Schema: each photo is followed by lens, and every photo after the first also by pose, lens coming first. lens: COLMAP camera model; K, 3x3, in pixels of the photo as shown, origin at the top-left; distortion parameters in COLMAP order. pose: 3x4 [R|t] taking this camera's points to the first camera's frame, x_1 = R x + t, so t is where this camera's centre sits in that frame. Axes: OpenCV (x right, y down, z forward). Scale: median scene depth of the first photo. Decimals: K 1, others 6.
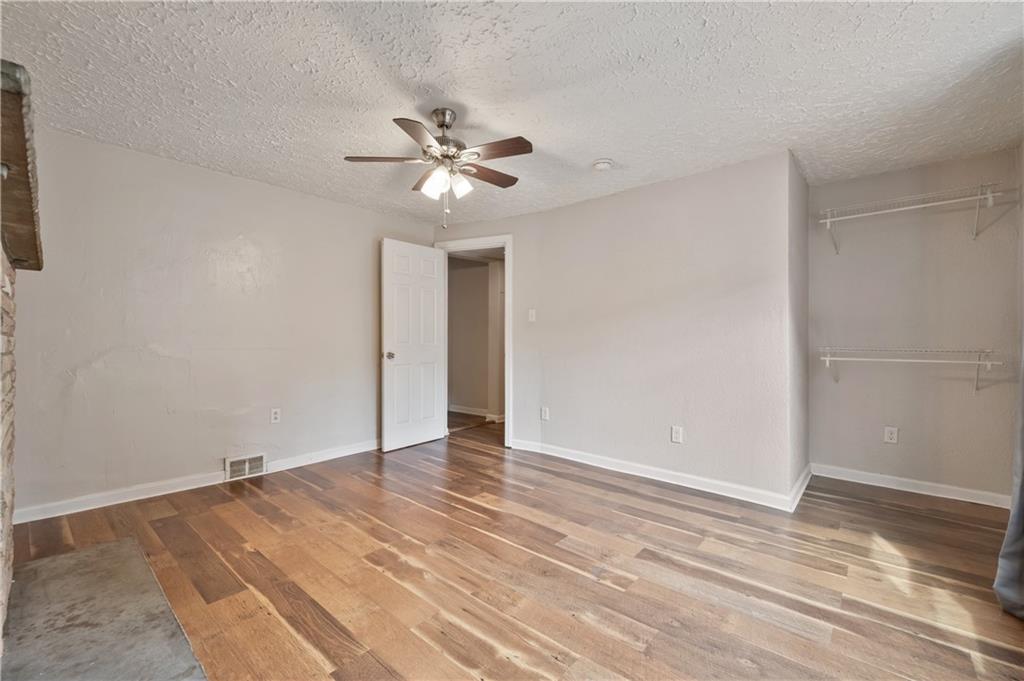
lens RADIAL K [[428.9, 0, 512.0], [0, 428.9, 340.5], [0, 0, 1]] dist [0.000274, 0.000021]
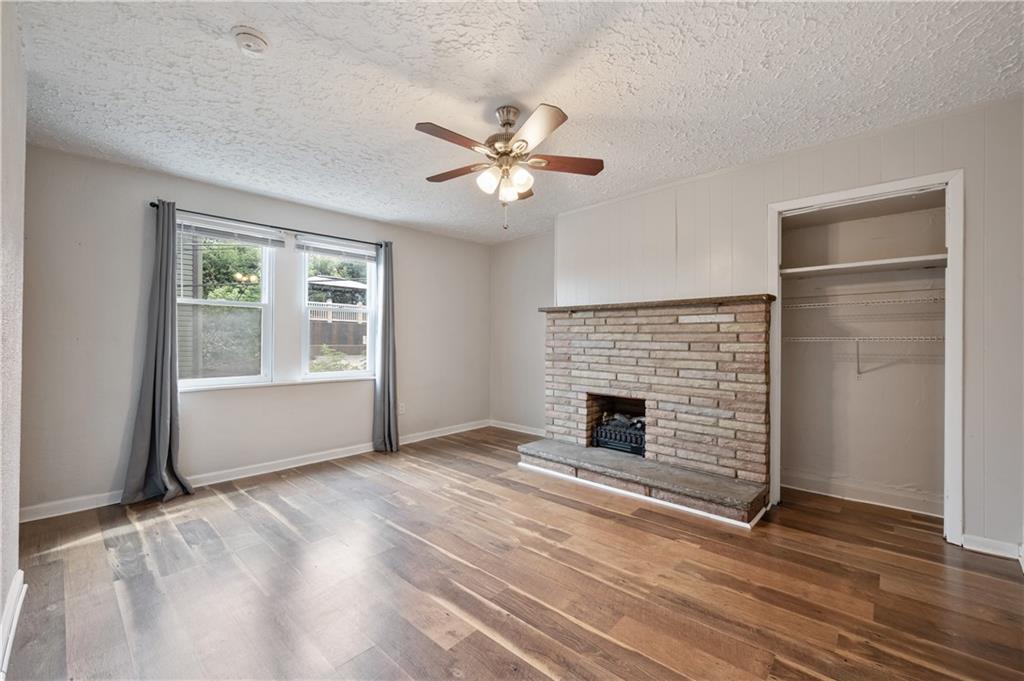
lens RADIAL K [[421.2, 0, 512.0], [0, 421.2, 340.5], [0, 0, 1]] dist [-0.000111, -0.000020]
pose [[-0.999578, -0.005060, 0.028622, -0.205222], [-0.005056, 0.999987, 0.000198, -0.012926], [-0.028622, 0.000053, -0.999590, 2.012030]]
